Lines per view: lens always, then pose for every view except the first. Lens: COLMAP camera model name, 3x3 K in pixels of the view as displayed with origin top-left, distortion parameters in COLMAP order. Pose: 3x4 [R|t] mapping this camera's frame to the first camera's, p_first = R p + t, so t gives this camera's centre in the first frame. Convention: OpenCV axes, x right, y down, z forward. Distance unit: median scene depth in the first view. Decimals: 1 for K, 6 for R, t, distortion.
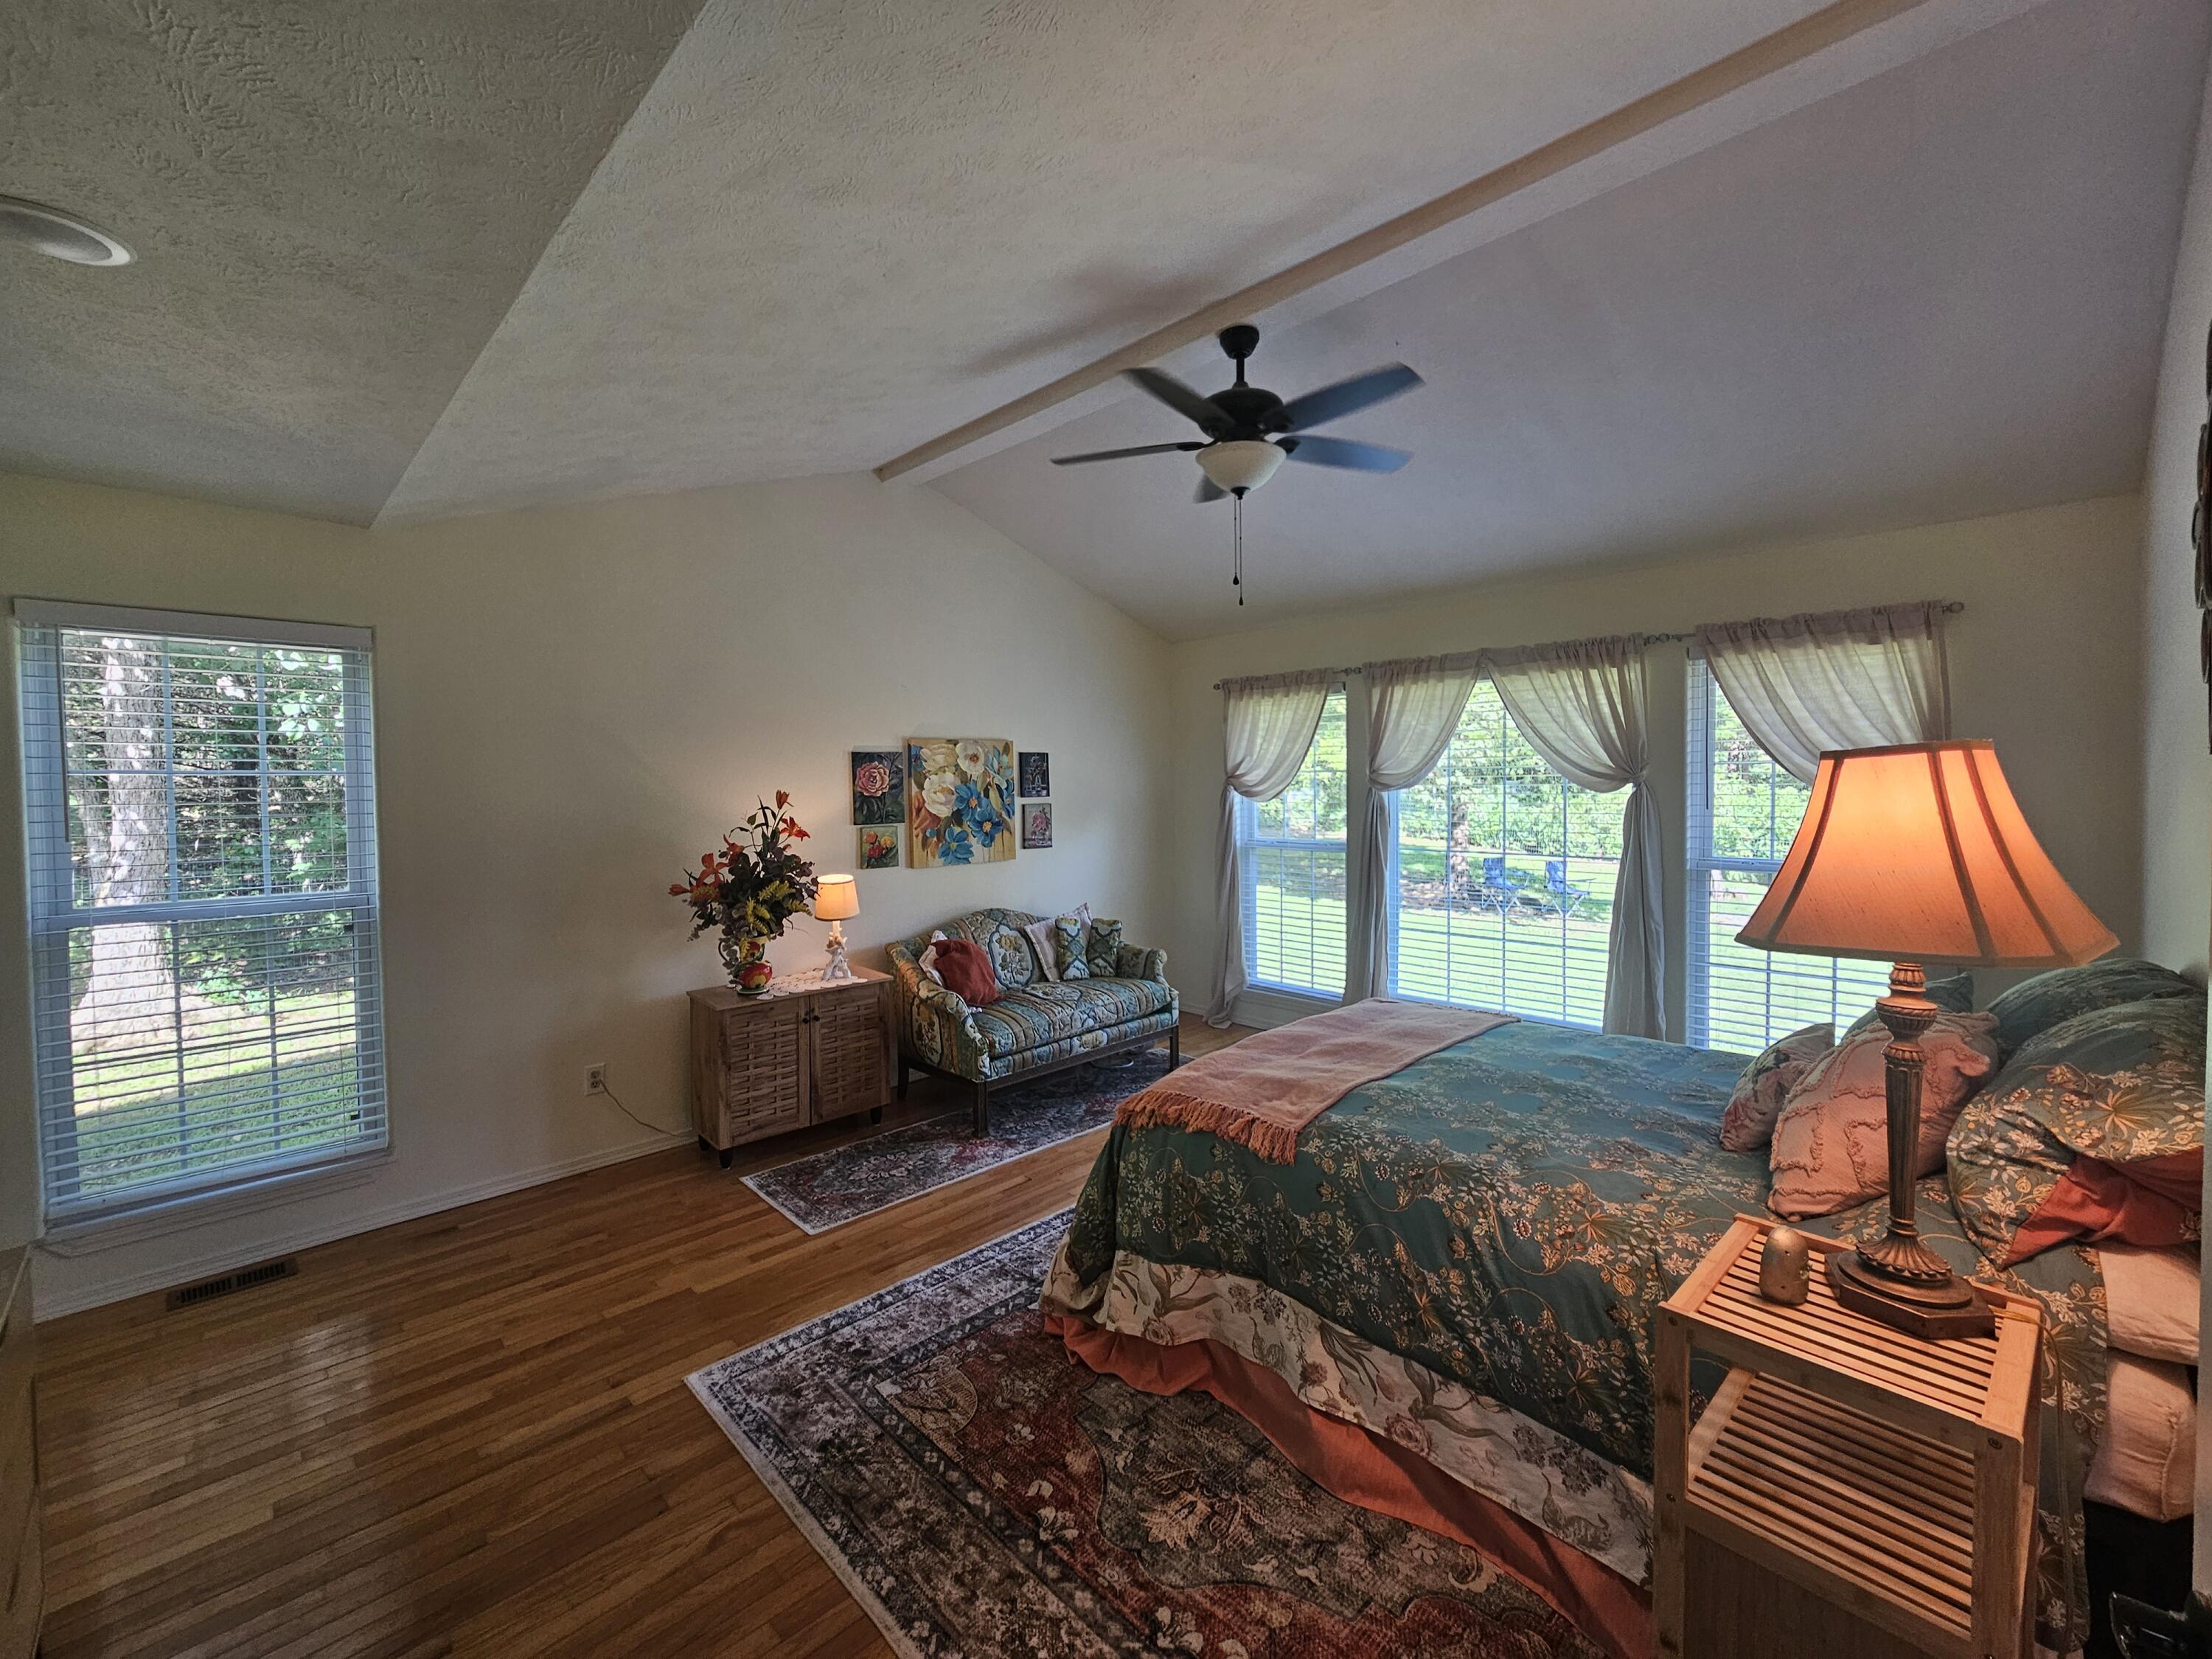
lens RADIAL K [[909.4, 0, 1104.6], [0, 909.4, 812.1], [0, 0, 1]] dist [-0.000199, -0.000234]
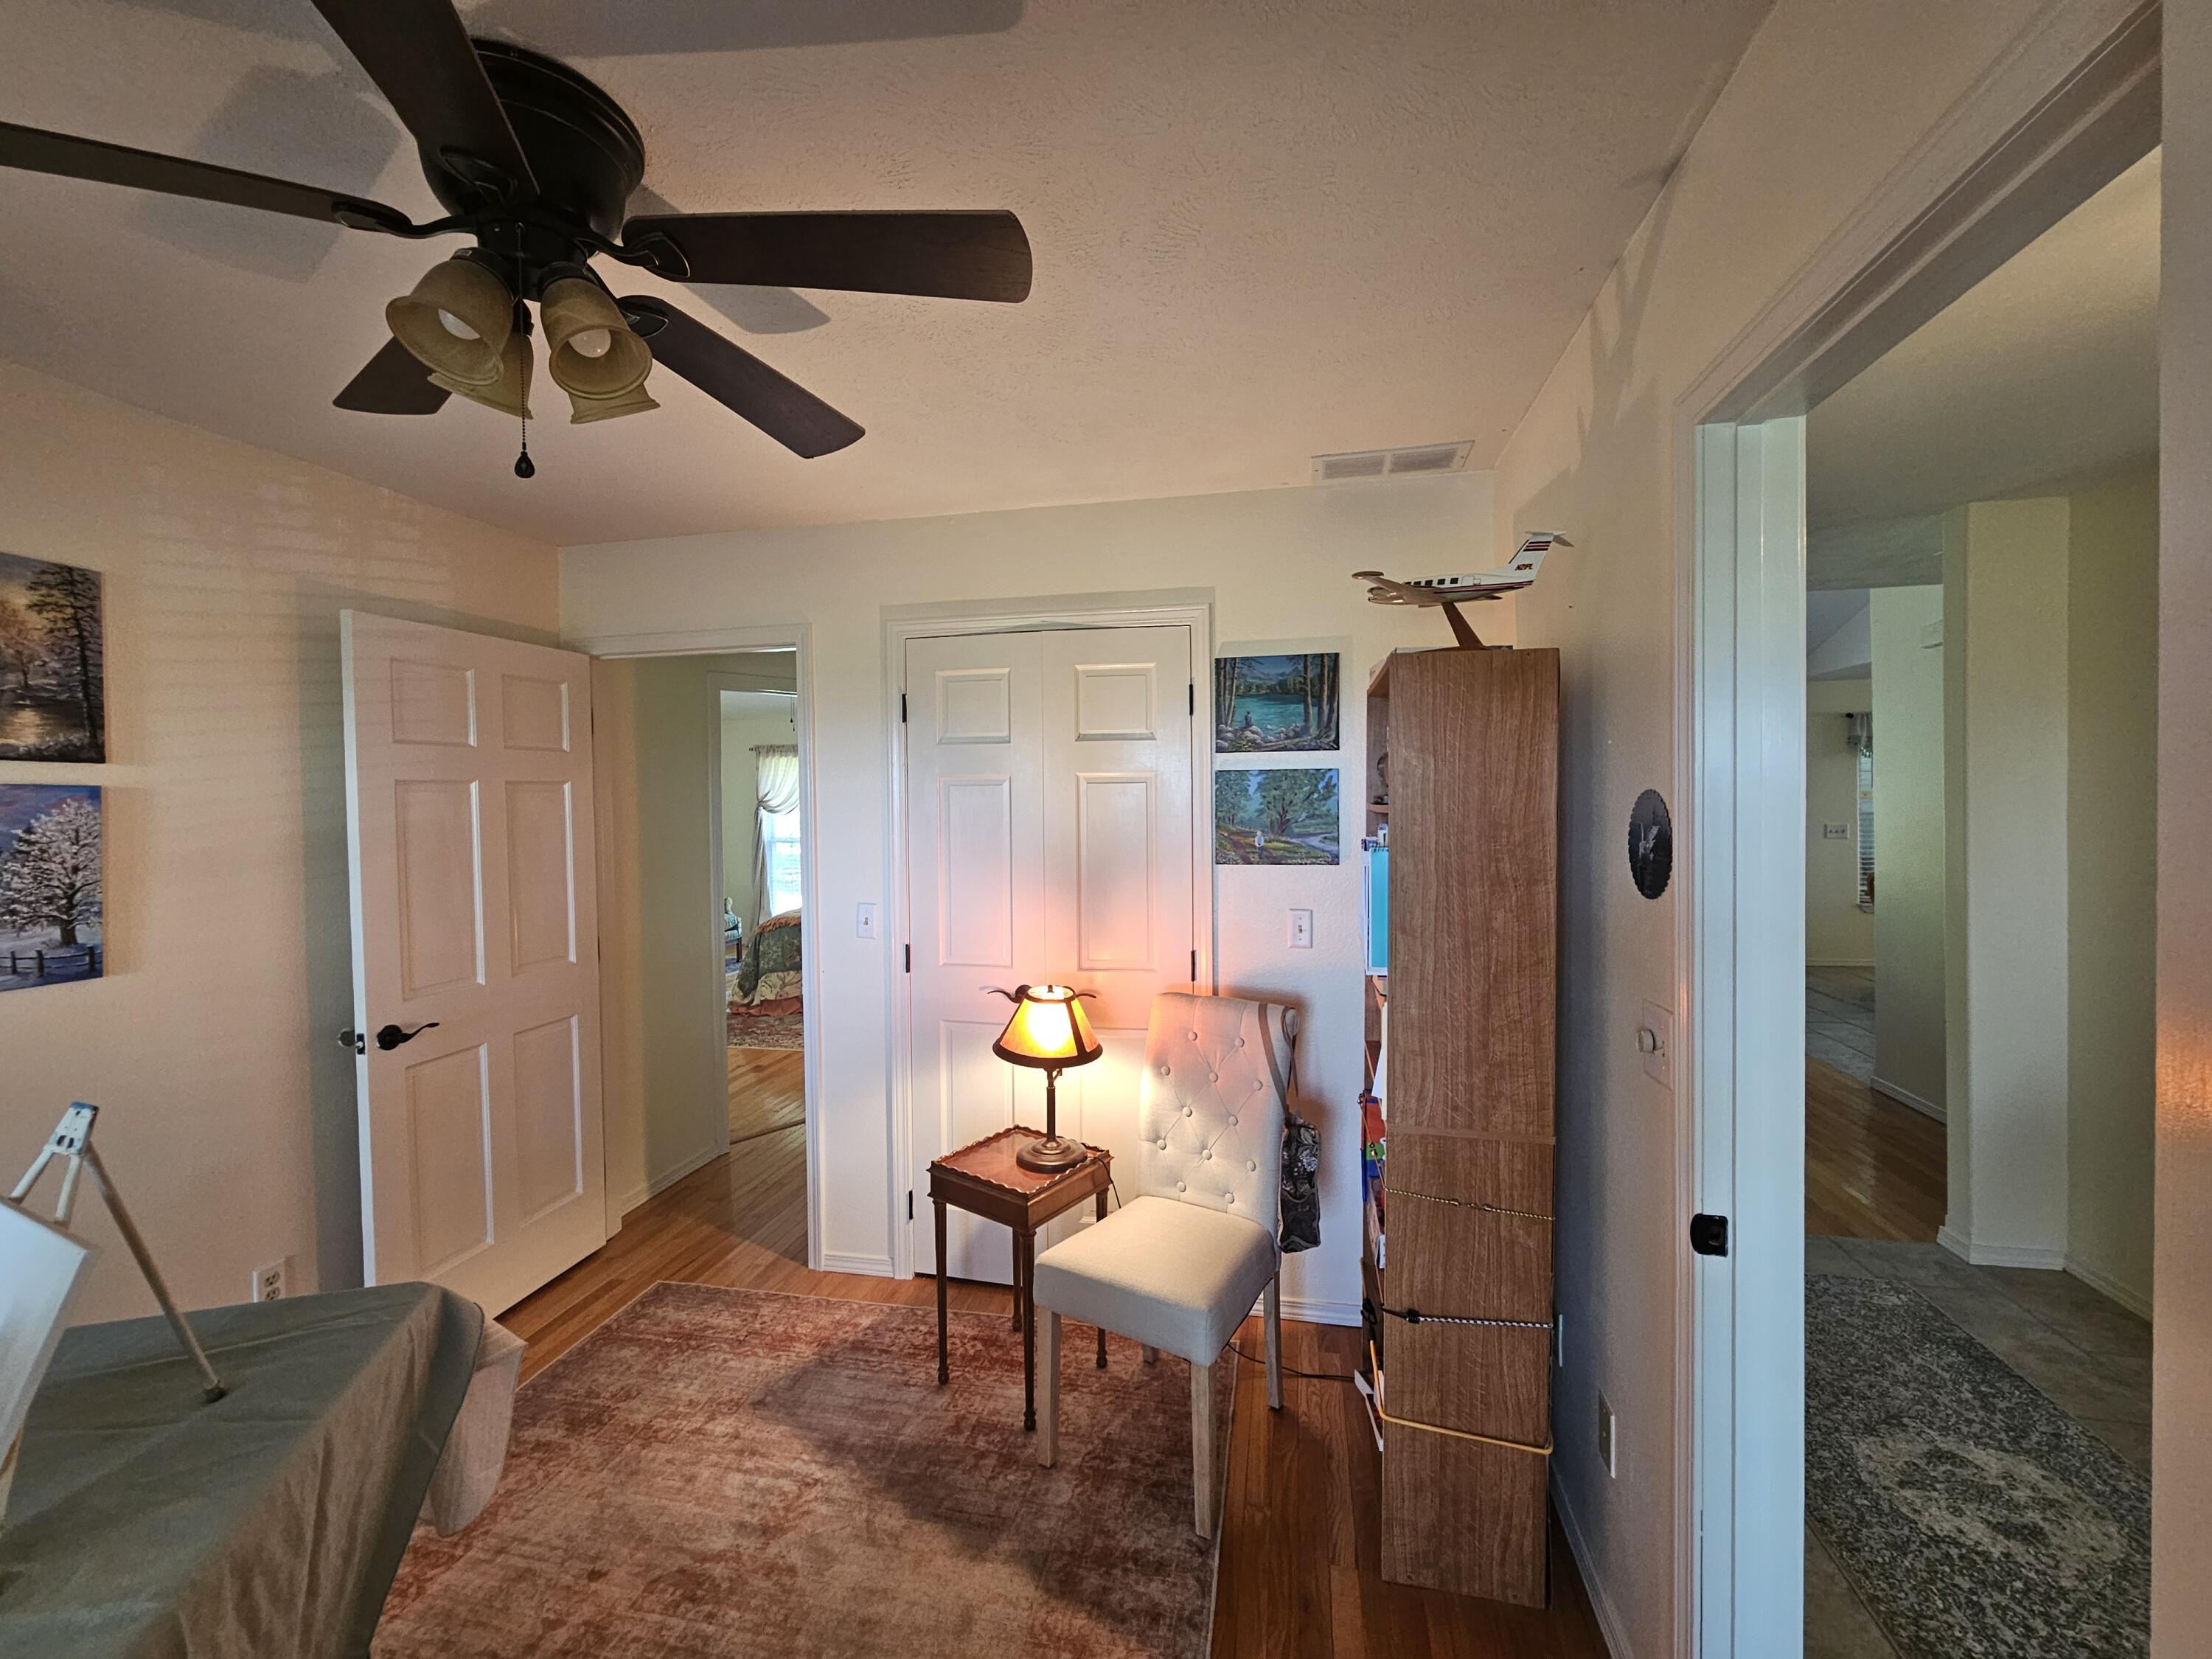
lens RADIAL K [[909.4, 0, 1104.6], [0, 909.4, 812.1], [0, 0, 1]] dist [-0.000199, -0.000234]
pose [[0.833614, -0.011017, 0.552237, -0.324804], [0.023480, 0.999604, -0.015502, 0.027706], [-0.551848, 0.025889, 0.833543, -0.959741]]
